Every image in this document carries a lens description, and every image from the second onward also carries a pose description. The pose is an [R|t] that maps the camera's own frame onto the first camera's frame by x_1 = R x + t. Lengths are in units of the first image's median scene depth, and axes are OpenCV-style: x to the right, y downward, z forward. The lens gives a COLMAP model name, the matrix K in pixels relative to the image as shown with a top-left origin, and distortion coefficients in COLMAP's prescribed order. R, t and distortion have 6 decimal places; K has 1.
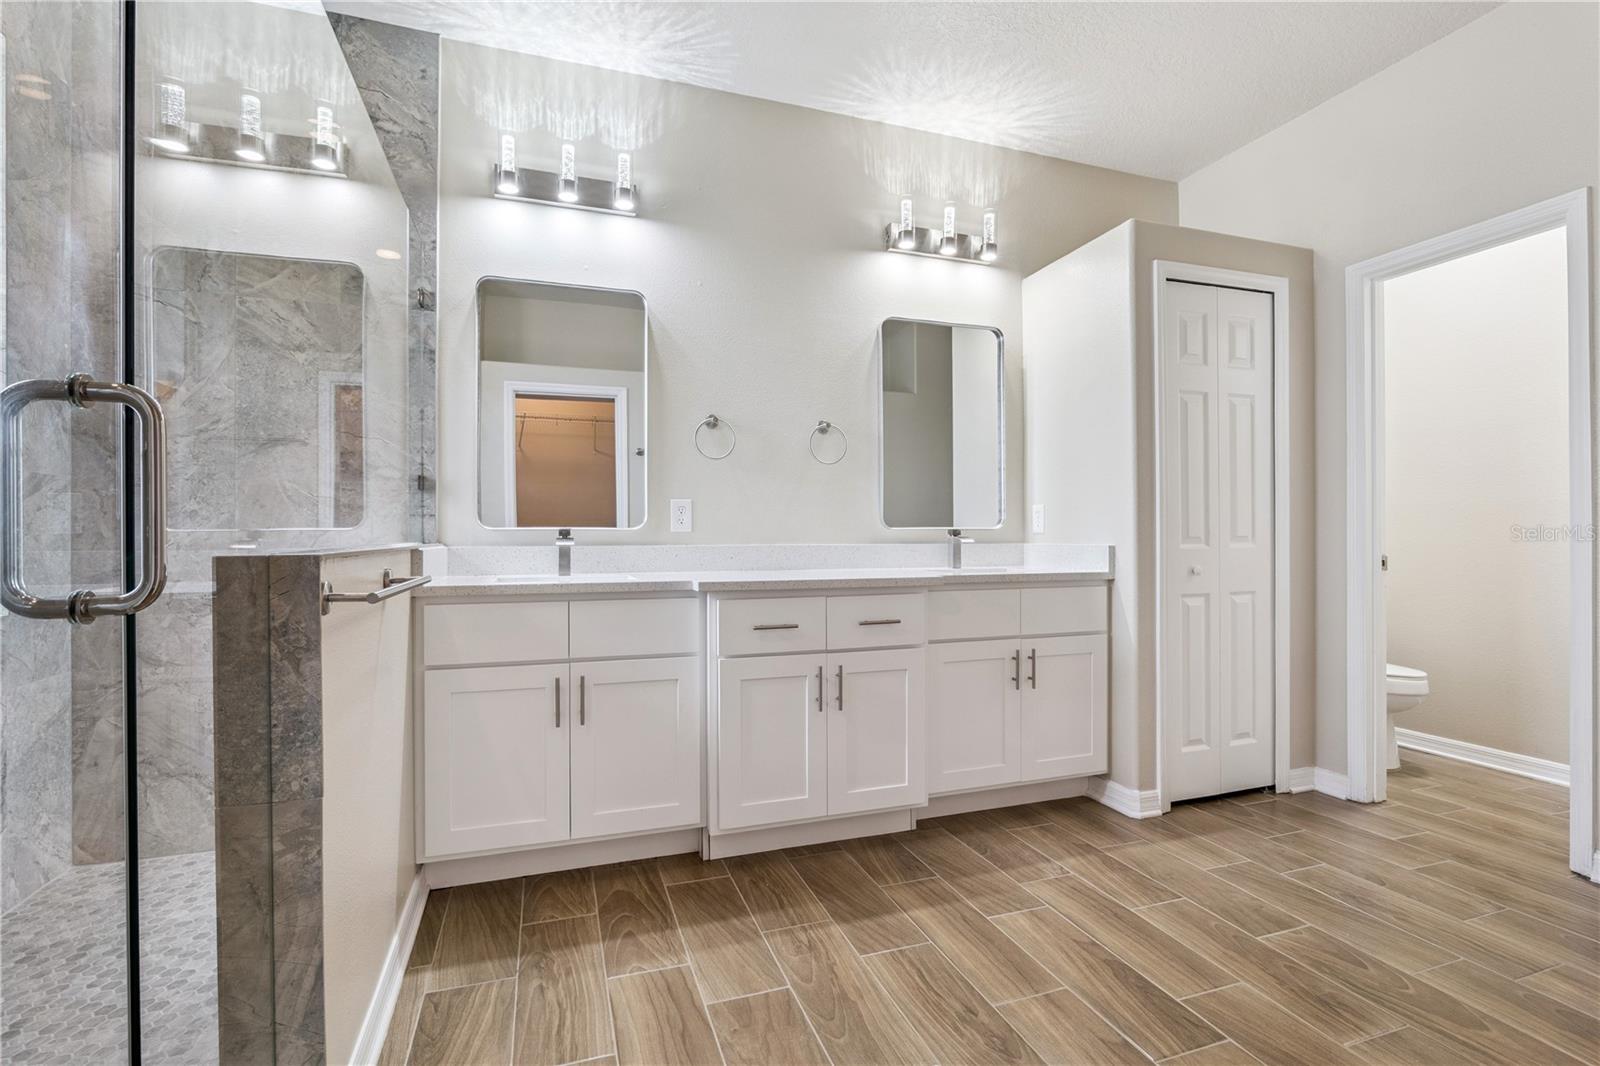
lens RADIAL K [[753.1, 0, 801.7], [0, 753.1, 529.0], [0, 0, 1]] dist [-0.025549, 0.001292]
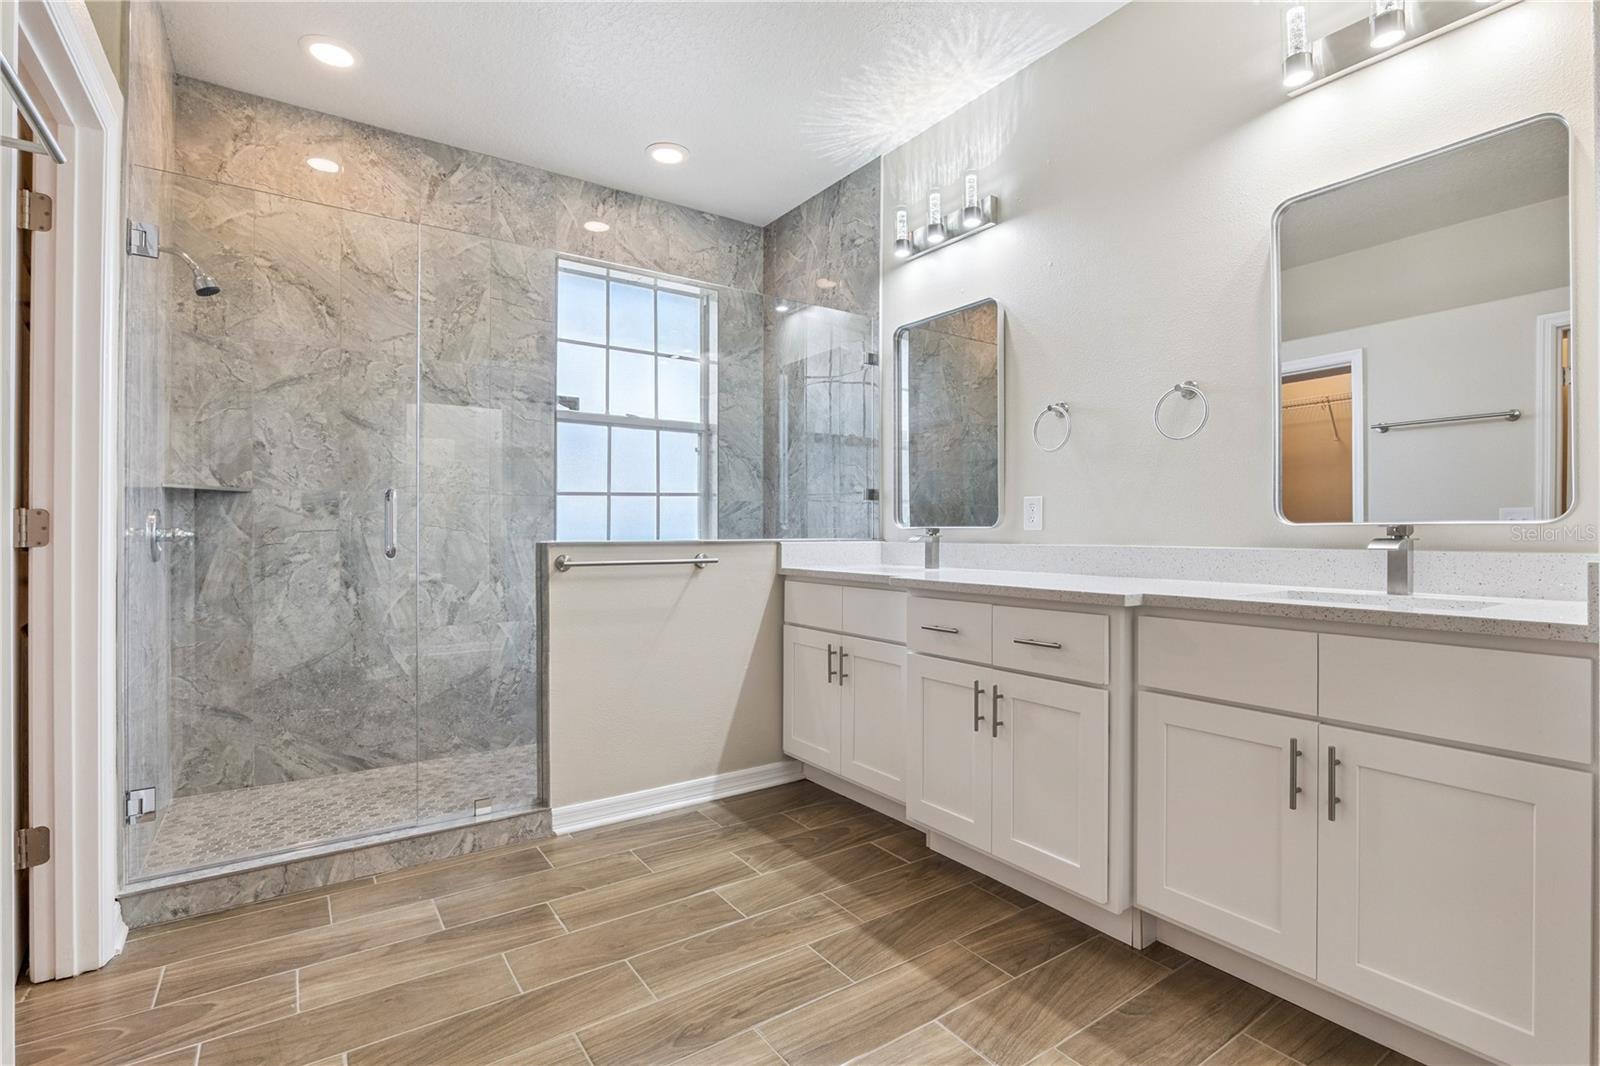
lens RADIAL K [[742.2, 0, 800.0], [0, 742.2, 533.0], [0, 0, 1]] dist [-0.022967, 0.001188]
pose [[0.266590, -0.000073, -0.963810, 0.817723], [-0.000409, 1.000000, -0.000189, 0.007815], [0.963810, 0.000444, 0.266590, 0.563770]]
